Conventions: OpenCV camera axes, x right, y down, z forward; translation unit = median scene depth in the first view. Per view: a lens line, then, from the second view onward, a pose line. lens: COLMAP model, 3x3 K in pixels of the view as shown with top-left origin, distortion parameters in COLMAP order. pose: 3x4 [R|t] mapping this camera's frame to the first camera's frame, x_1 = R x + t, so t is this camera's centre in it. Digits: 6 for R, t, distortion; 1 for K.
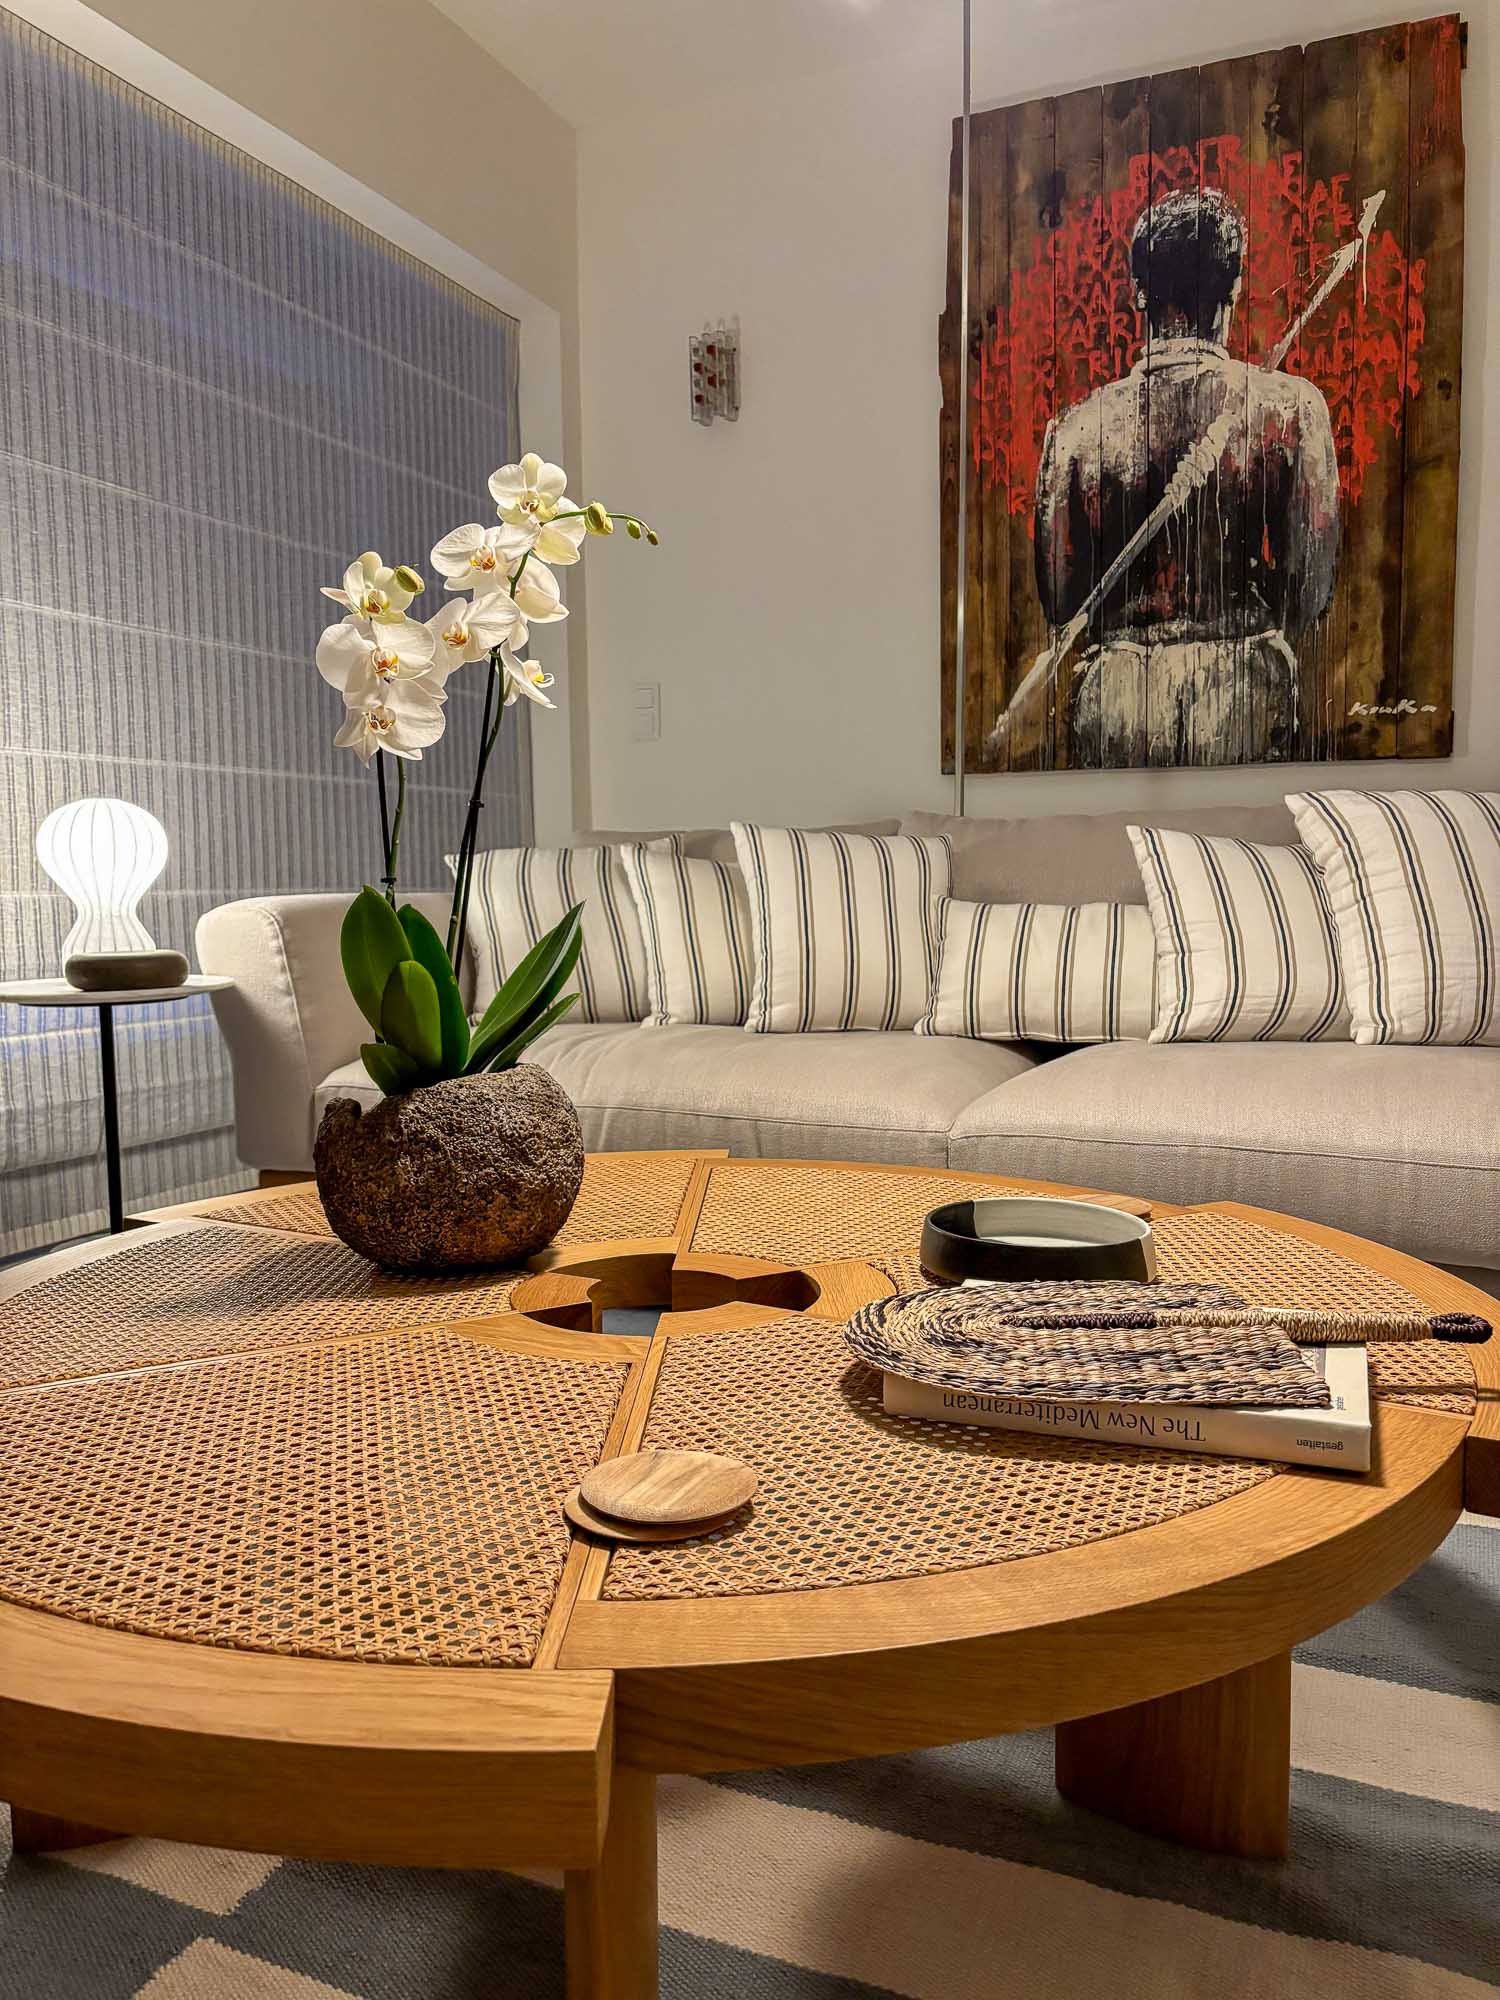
lens RADIAL K [[1522.0, 0, 750.3], [0, 1522.0, 1014.6], [0, 0, 1]] dist [0.024288, -0.033550]
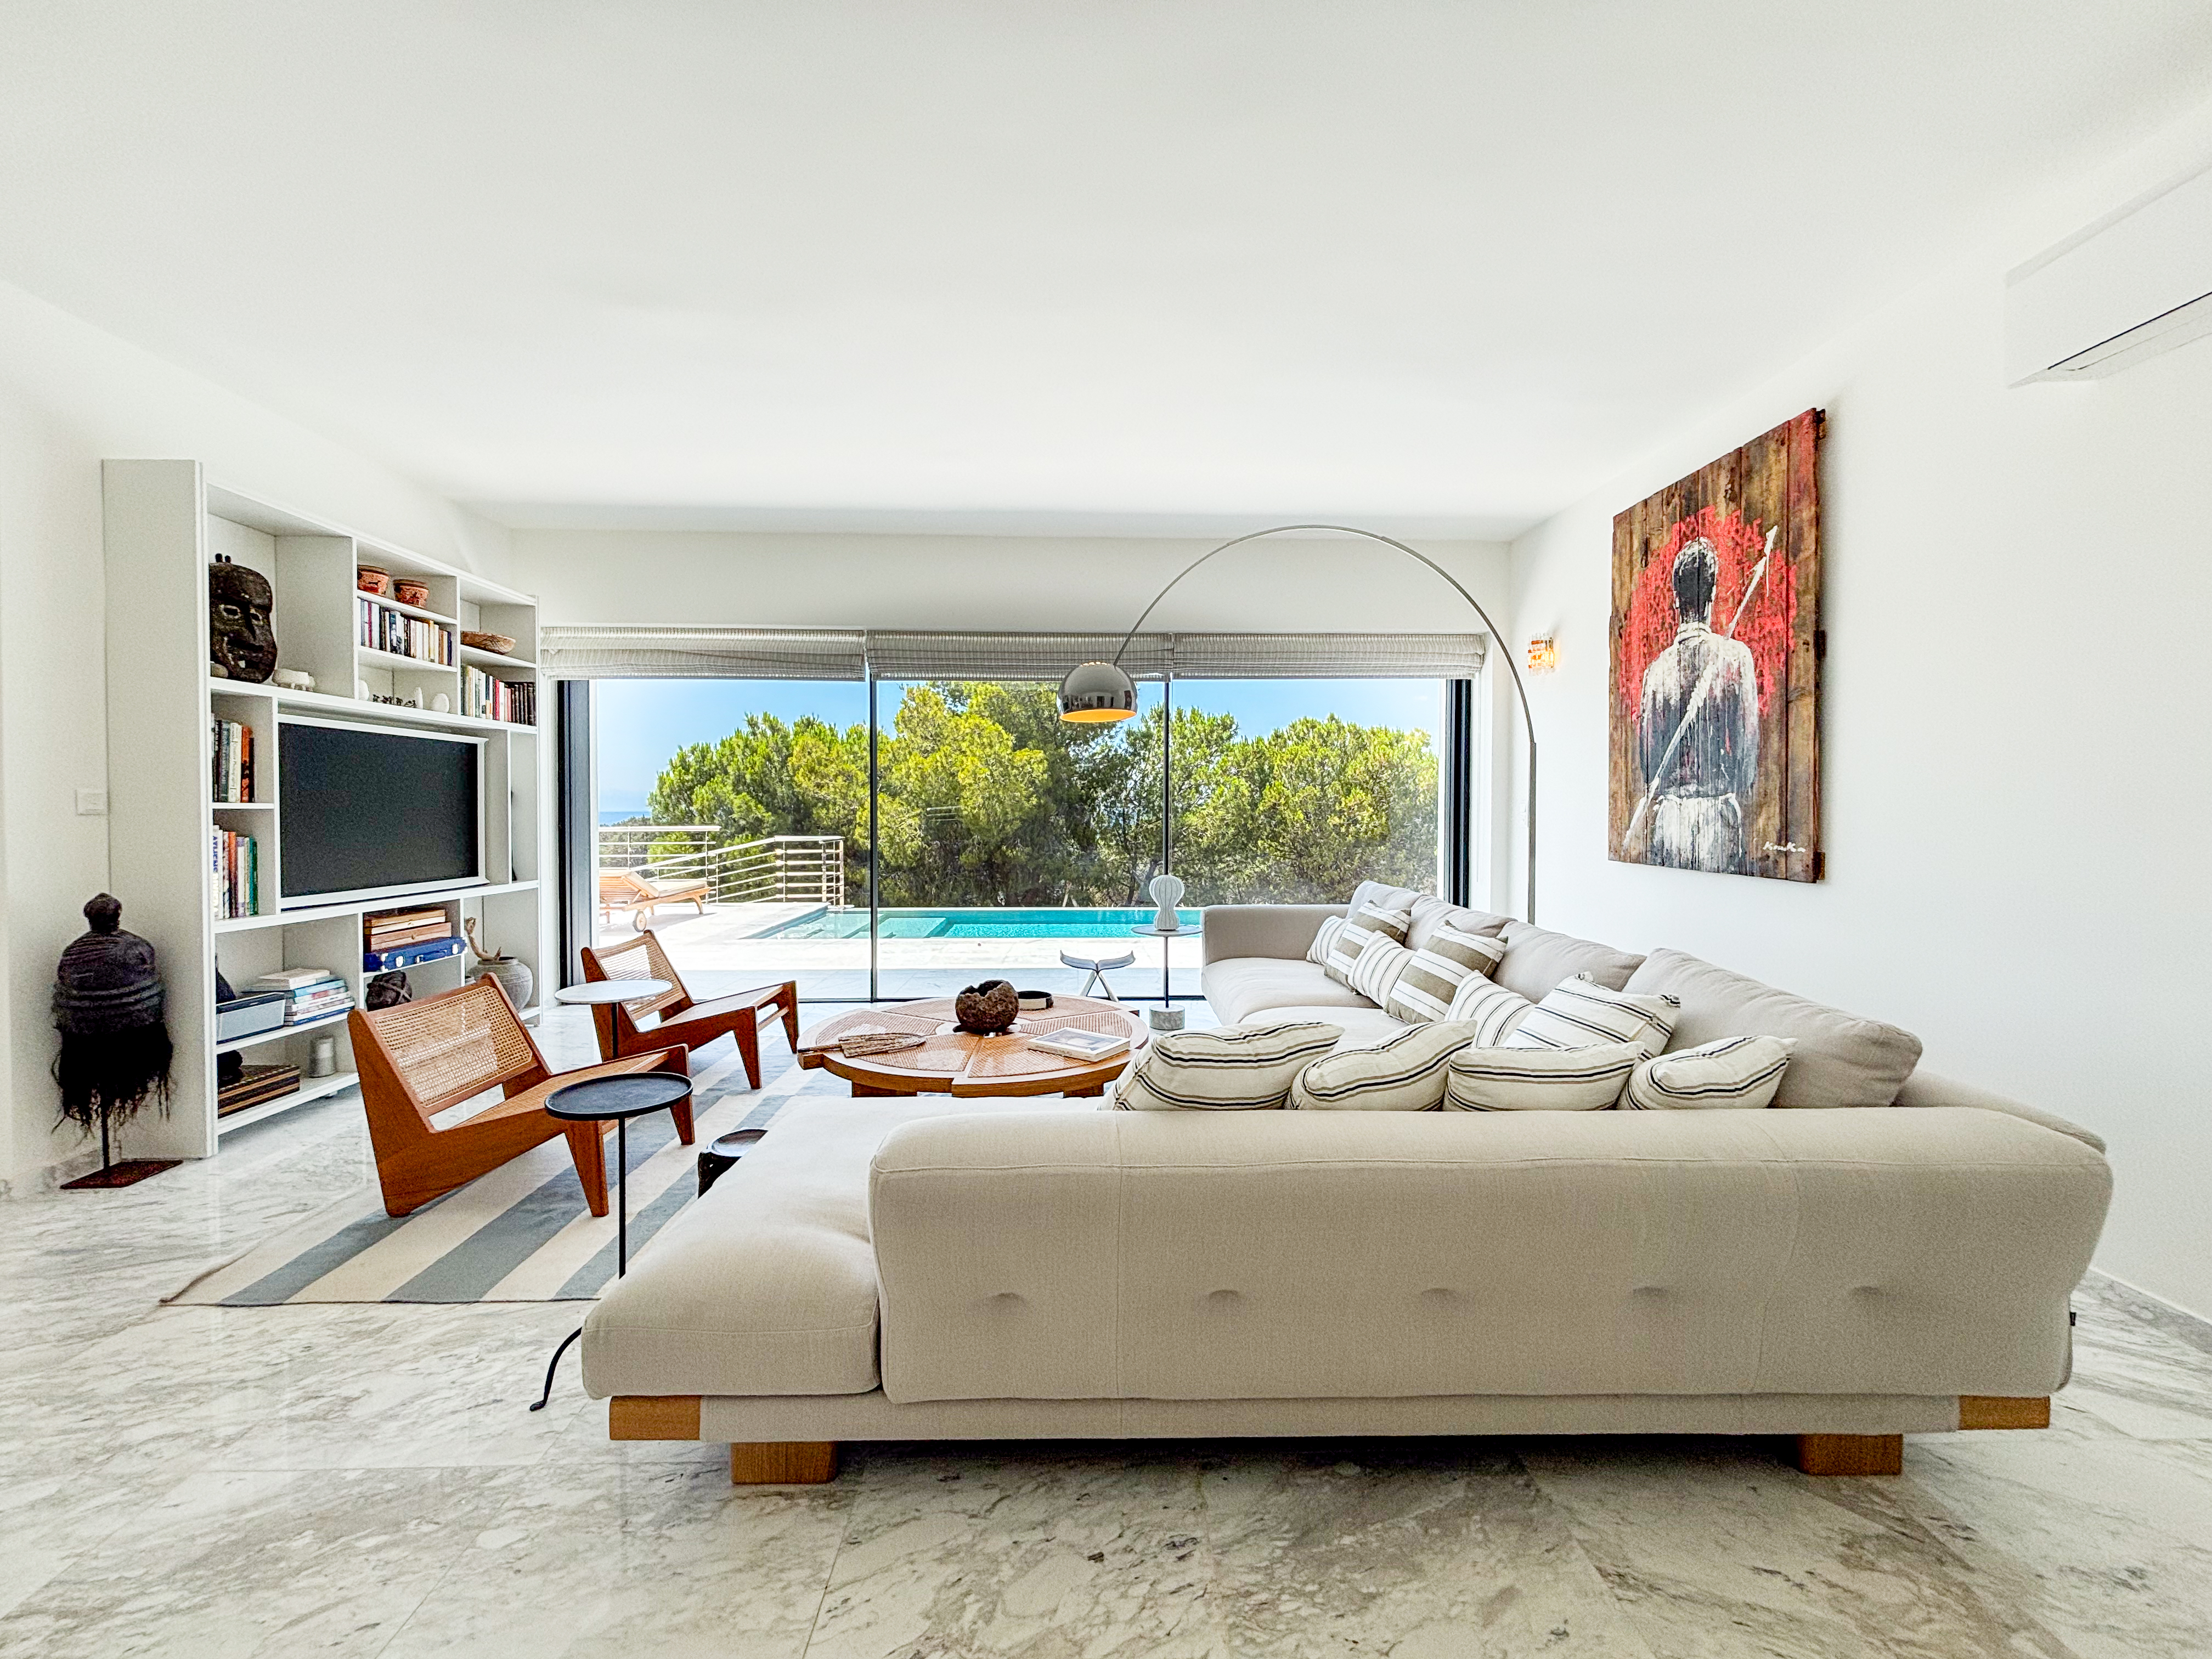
lens RADIAL K [[898.3, 0, 1105.3], [0, 898.3, 820.2], [0, 0, 1]] dist [0.000353, 0.000055]
pose [[0.442222, 0.022229, -0.896630, 0.893666], [-0.090898, 0.995656, -0.020147, -0.142485], [0.892288, 0.090412, 0.442322, -0.009549]]
